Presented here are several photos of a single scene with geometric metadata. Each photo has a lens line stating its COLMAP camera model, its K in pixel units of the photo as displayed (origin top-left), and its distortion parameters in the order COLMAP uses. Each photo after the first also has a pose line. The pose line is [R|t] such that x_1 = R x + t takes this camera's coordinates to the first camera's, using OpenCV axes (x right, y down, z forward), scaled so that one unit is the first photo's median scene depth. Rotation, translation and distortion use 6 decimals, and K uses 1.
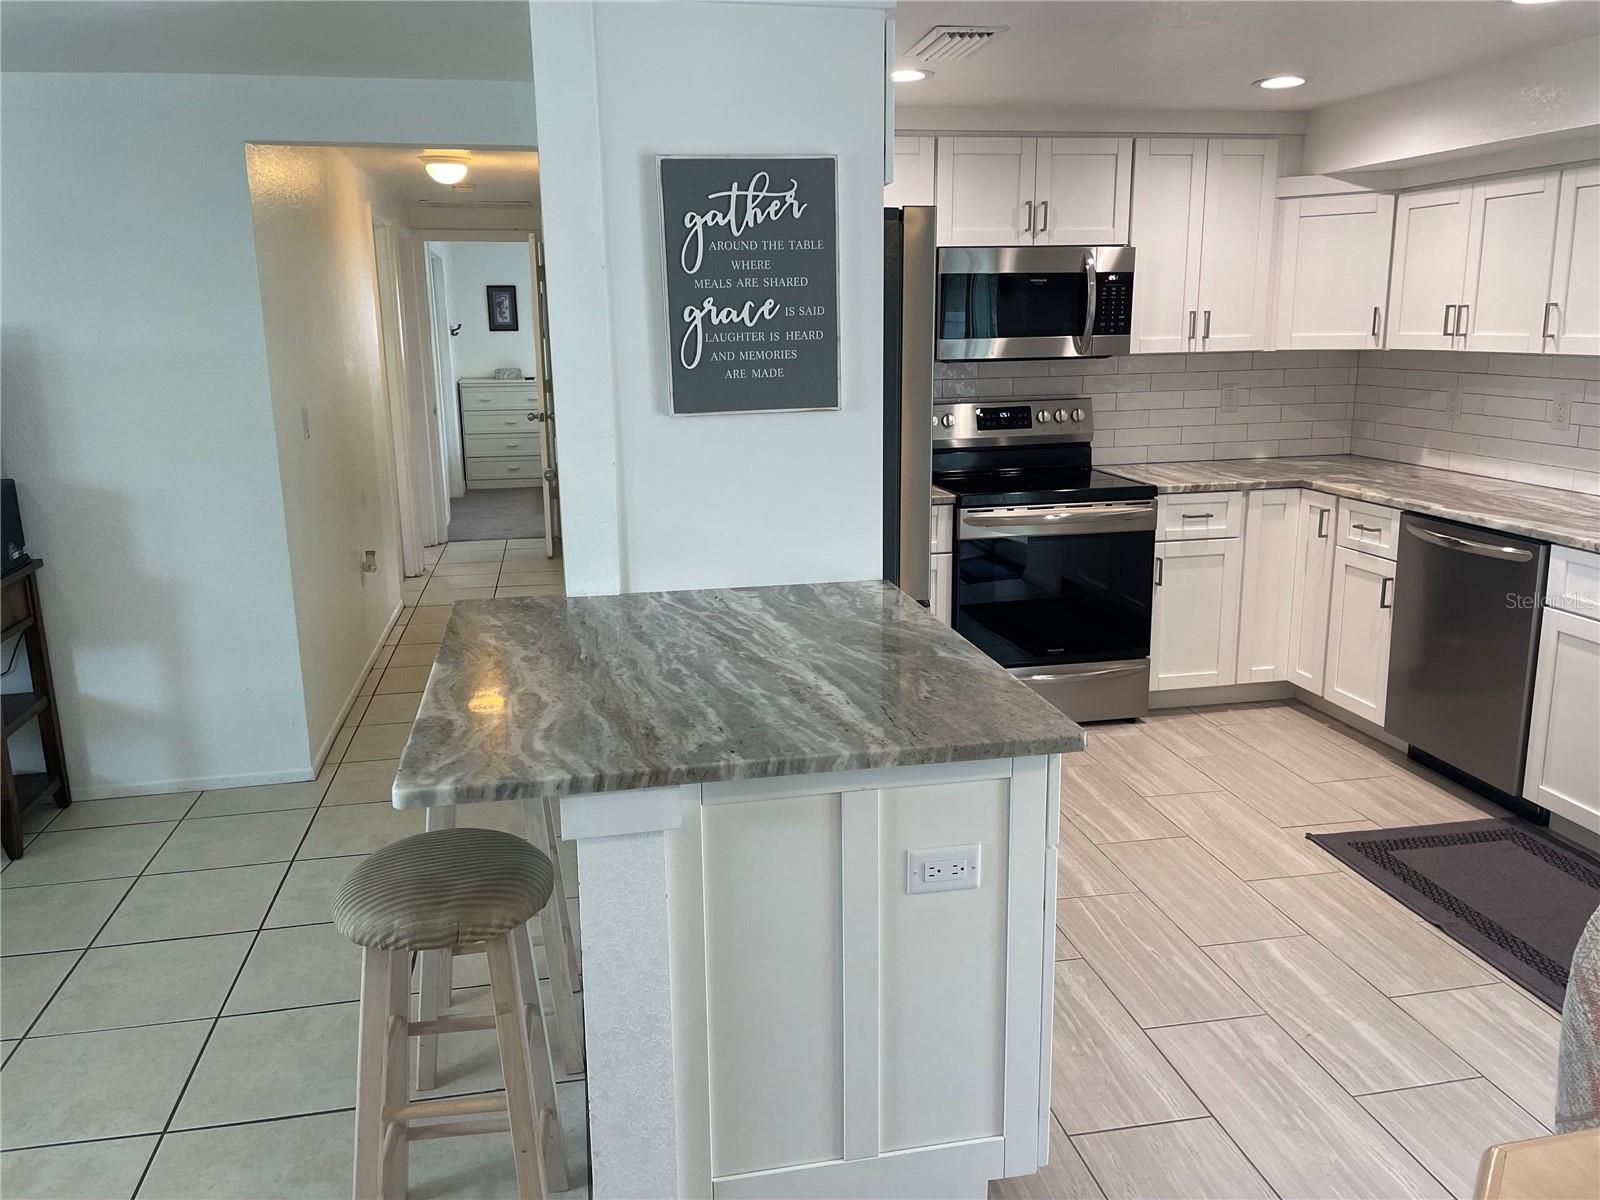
lens RADIAL K [[1208.0, 0, 800.5], [0, 1208.0, 584.9], [0, 0, 1]] dist [0.090665, -0.118165]
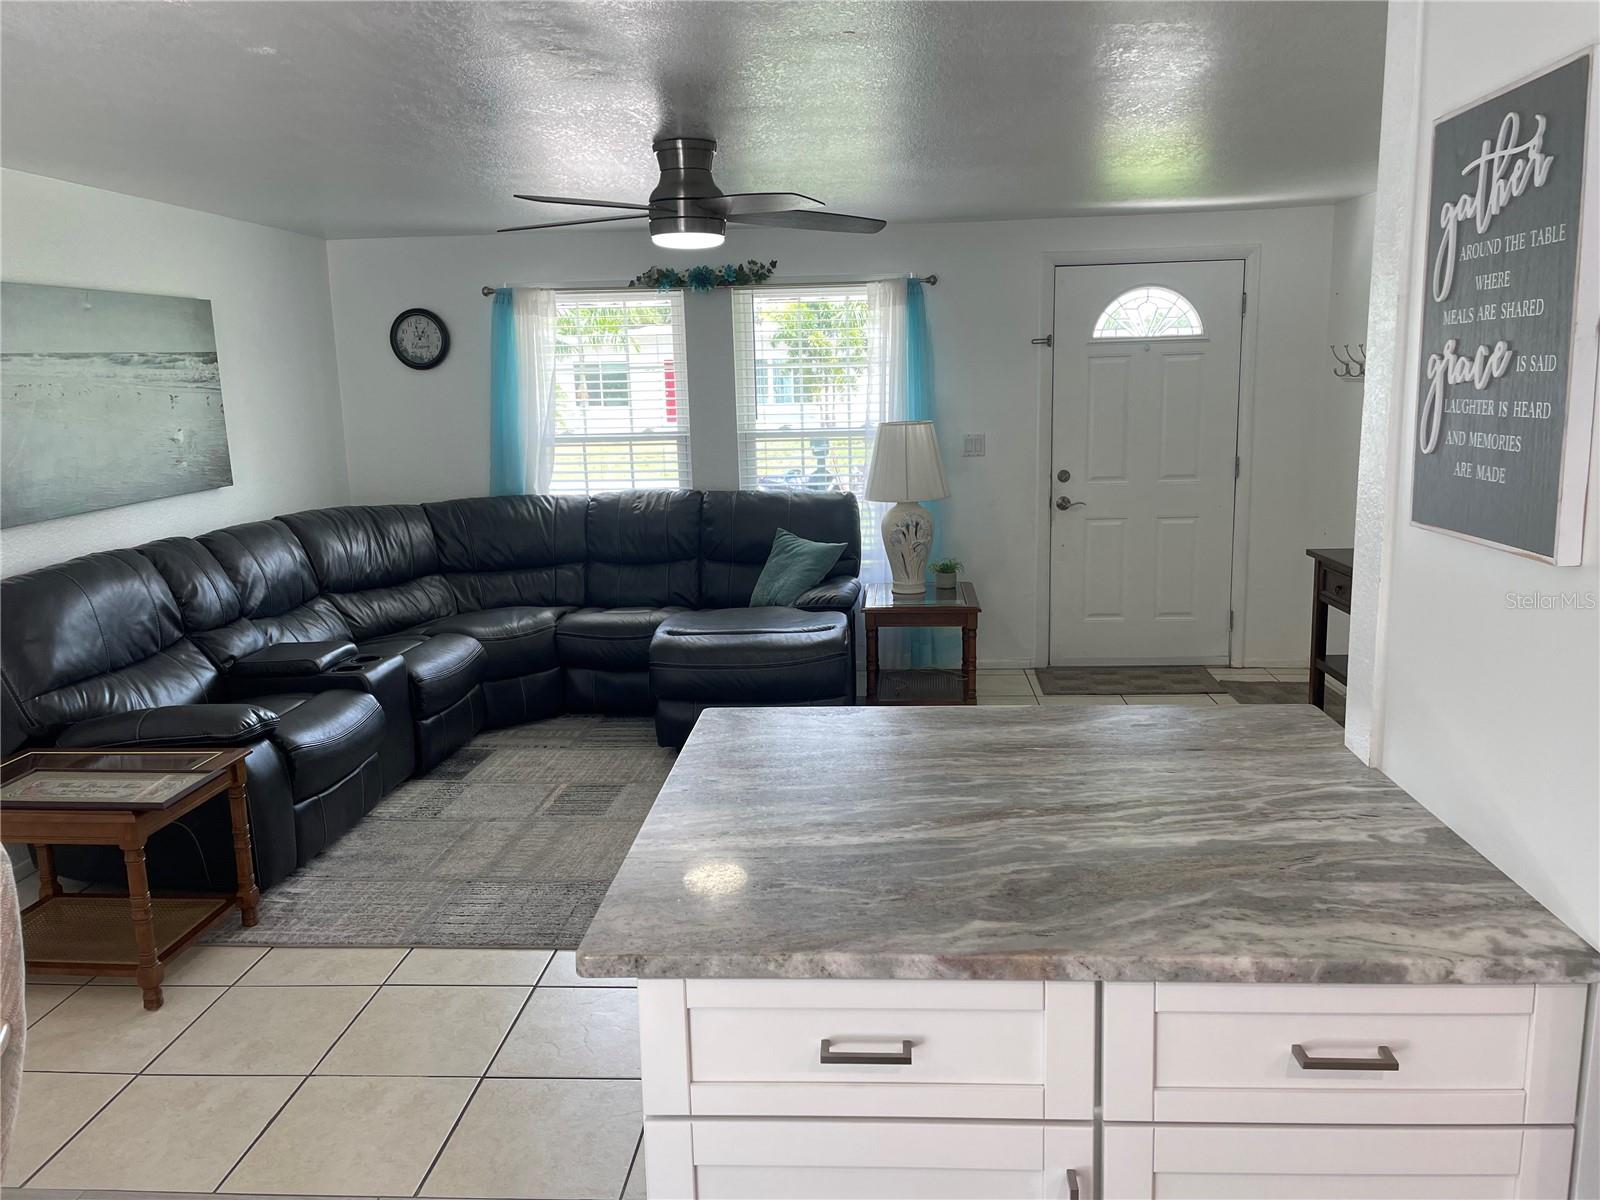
lens RADIAL K [[1208.0, 0, 811.9], [0, 1208.0, 591.0], [0, 0, 1]] dist [0.090665, -0.118165]
pose [[-0.251393, 0.193183, -0.948410, 0.467452], [-0.181555, 0.953074, 0.242257, -0.162033], [0.950705, 0.233090, -0.204522, 0.664211]]
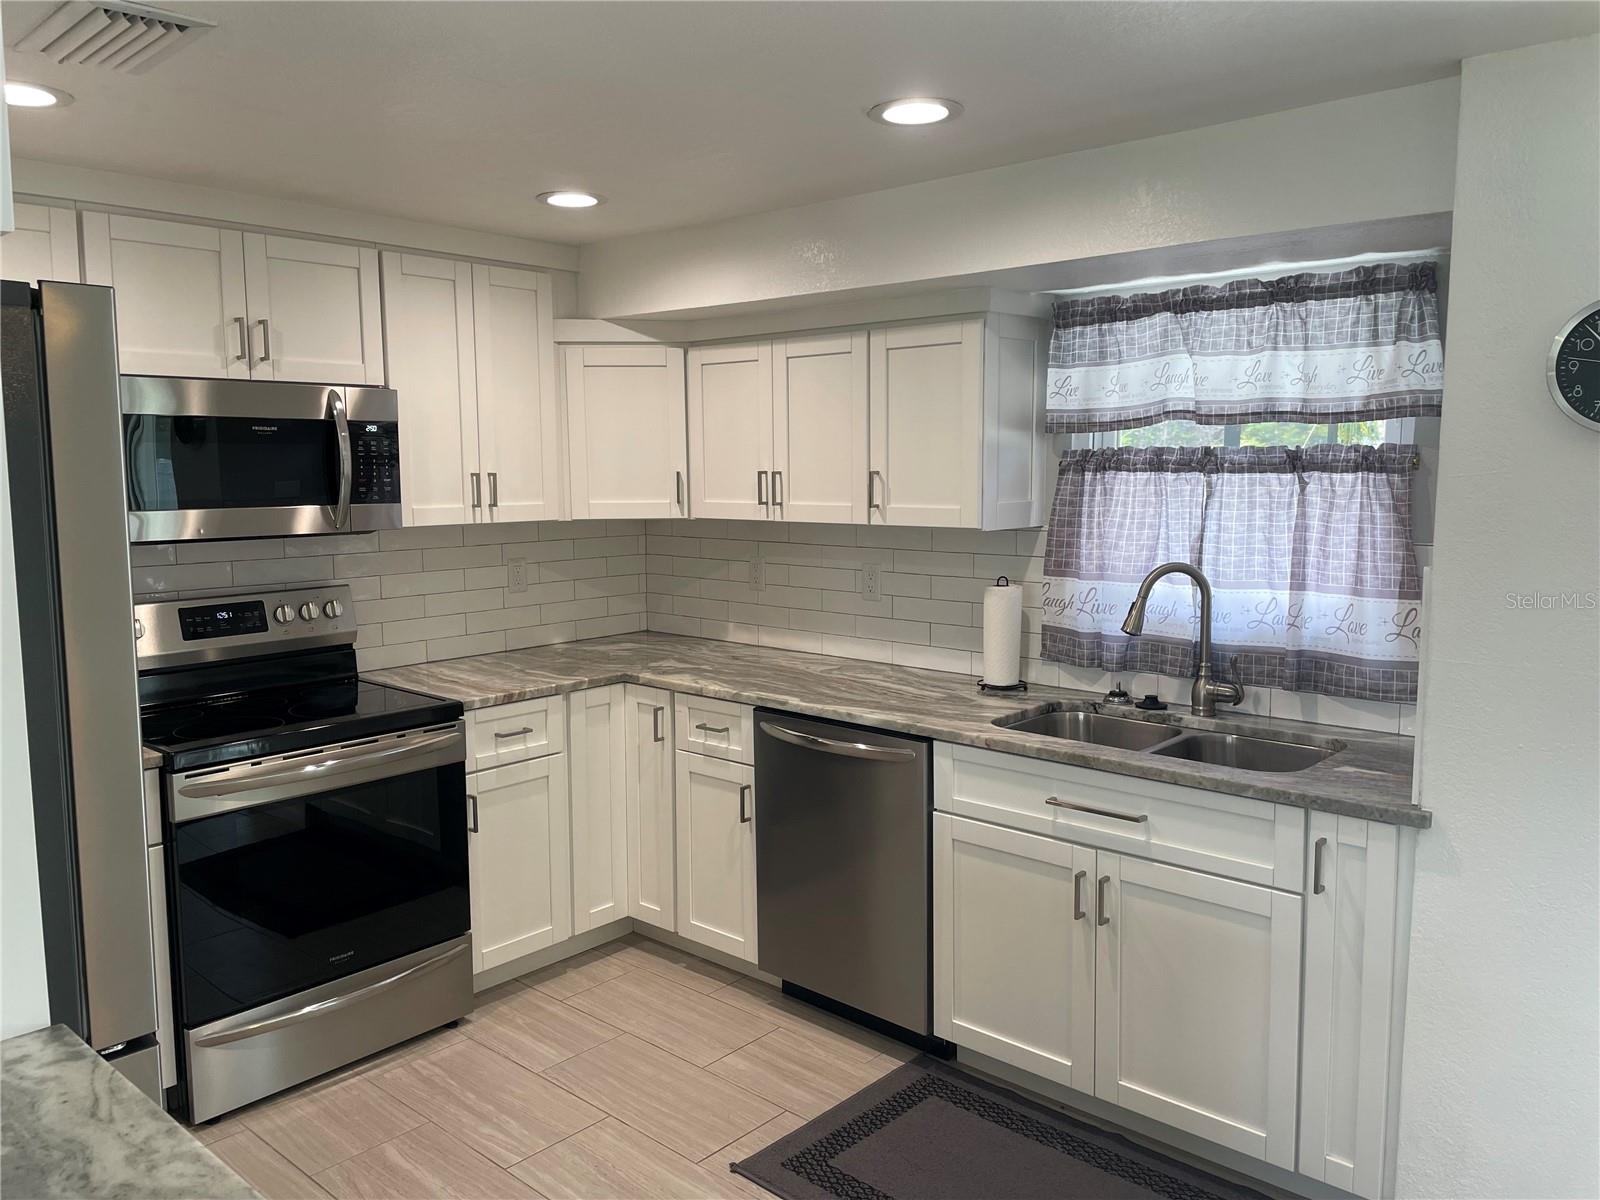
lens RADIAL K [[1208.0, 0, 801.9], [0, 1208.0, 589.4], [0, 0, 1]] dist [0.090665, -0.118165]
pose [[0.799703, -0.054216, 0.597943, 0.020731], [0.122684, 0.989657, -0.074348, -0.087772], [-0.587727, 0.132814, 0.798083, 0.347714]]
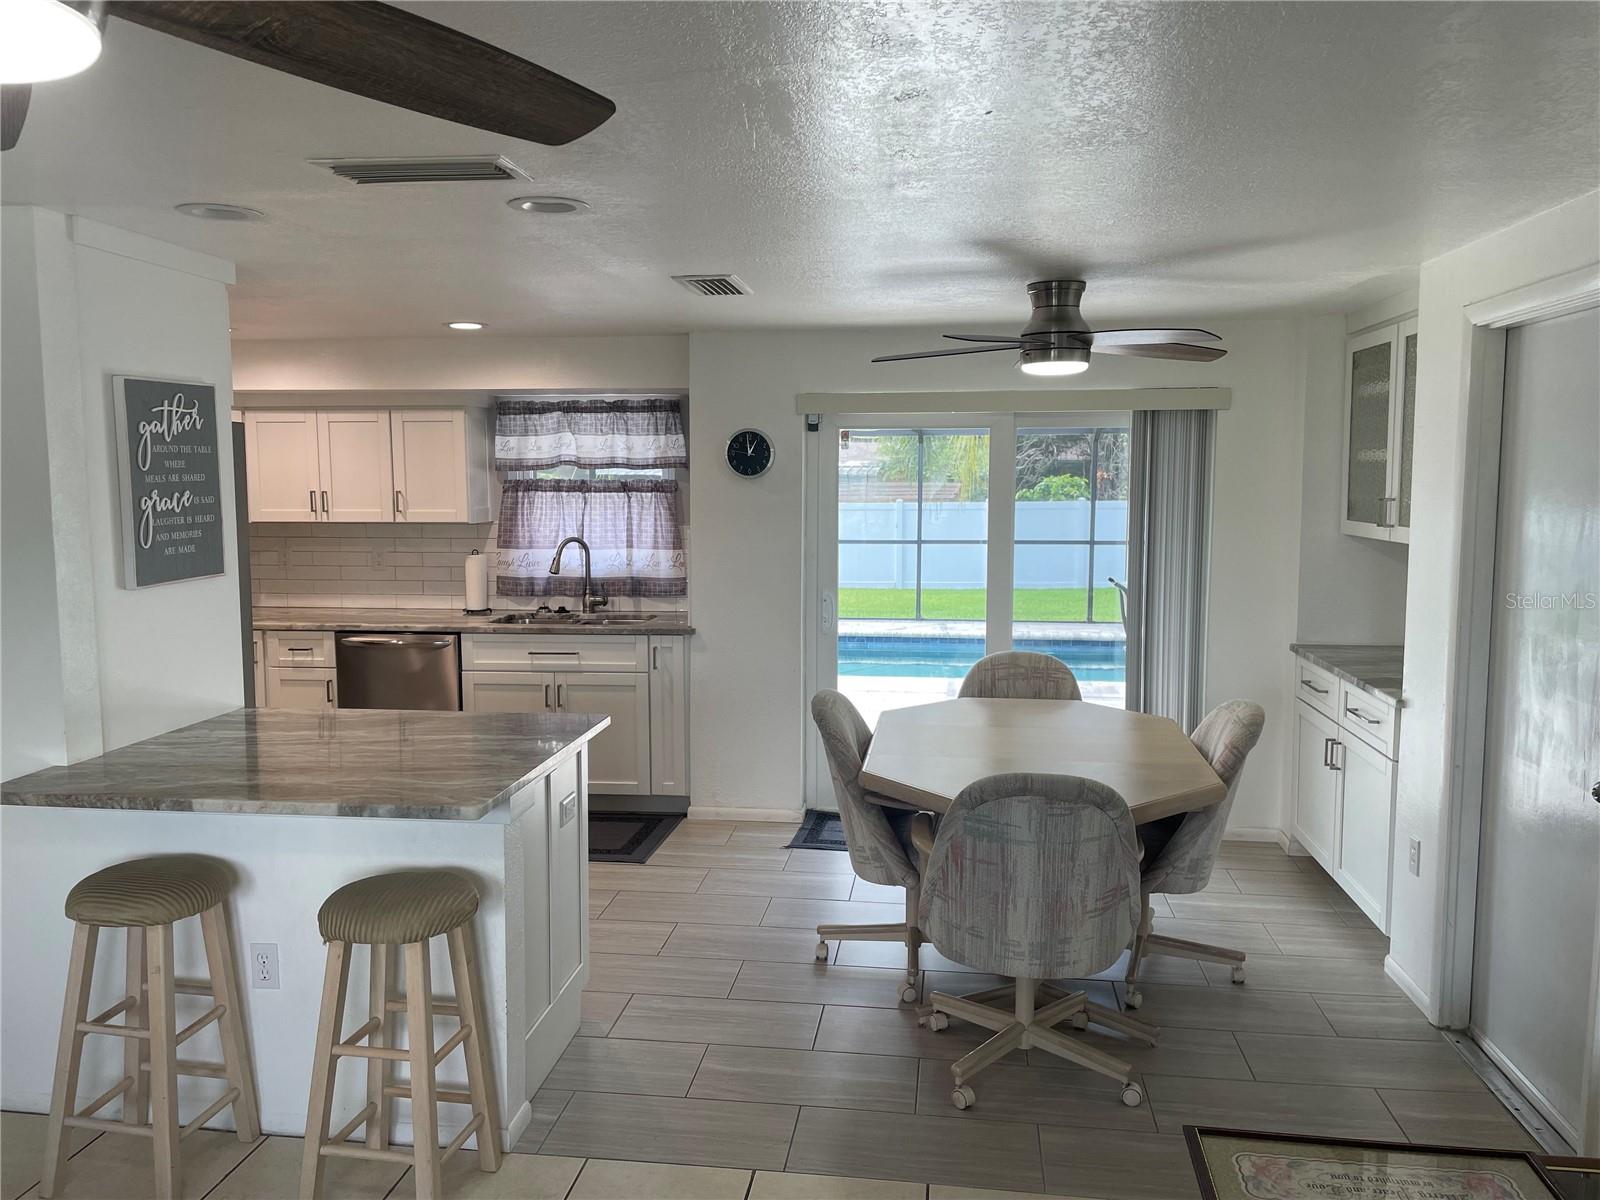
lens RADIAL K [[1208.0, 0, 807.6], [0, 1208.0, 589.7], [0, 0, 1]] dist [0.090665, -0.118165]
pose [[0.312998, -0.077860, 0.946557, -0.804056], [0.200259, 0.979638, 0.014361, -0.021204], [-0.928401, 0.185061, 0.322217, 0.018844]]
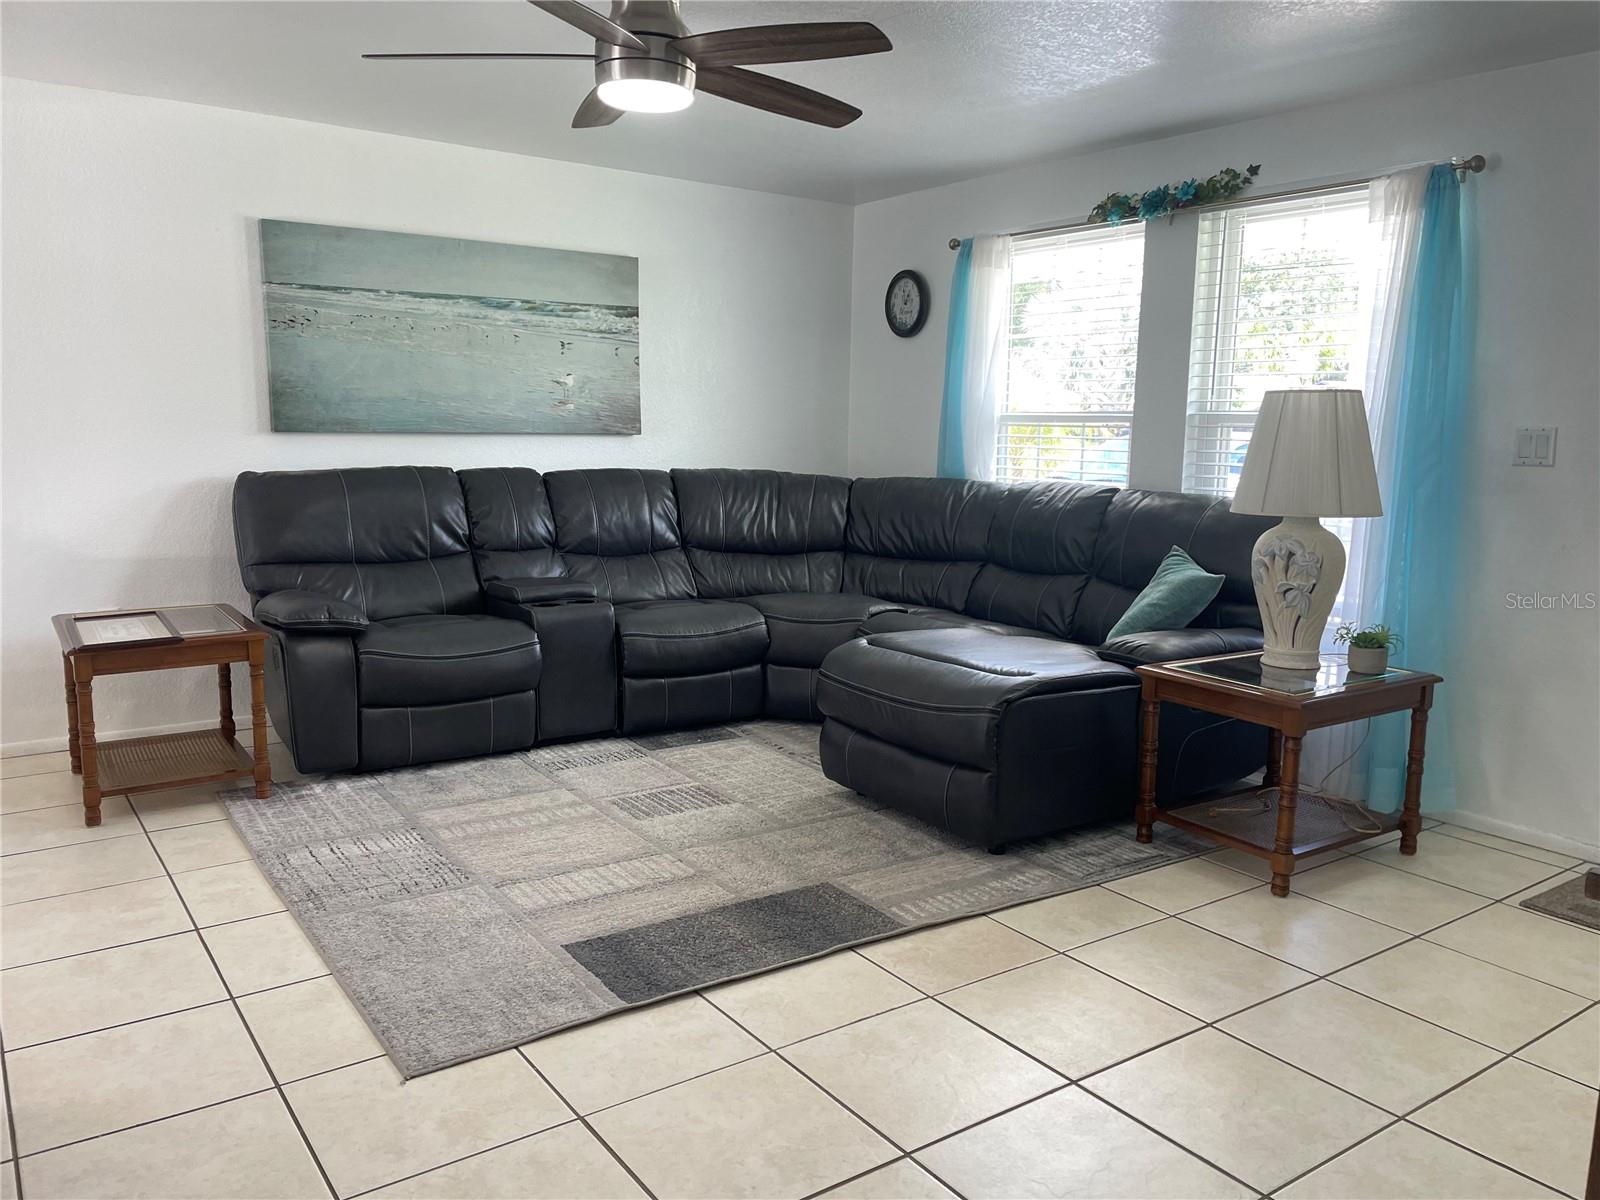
lens RADIAL K [[1208.0, 0, 810.7], [0, 1208.0, 594.1], [0, 0, 1]] dist [0.090665, -0.118165]
pose [[-0.906663, 0.057647, -0.417899, -0.332288], [-0.096930, 0.935647, 0.339366, -0.153620], [0.410570, 0.348197, -0.842729, 1.138174]]
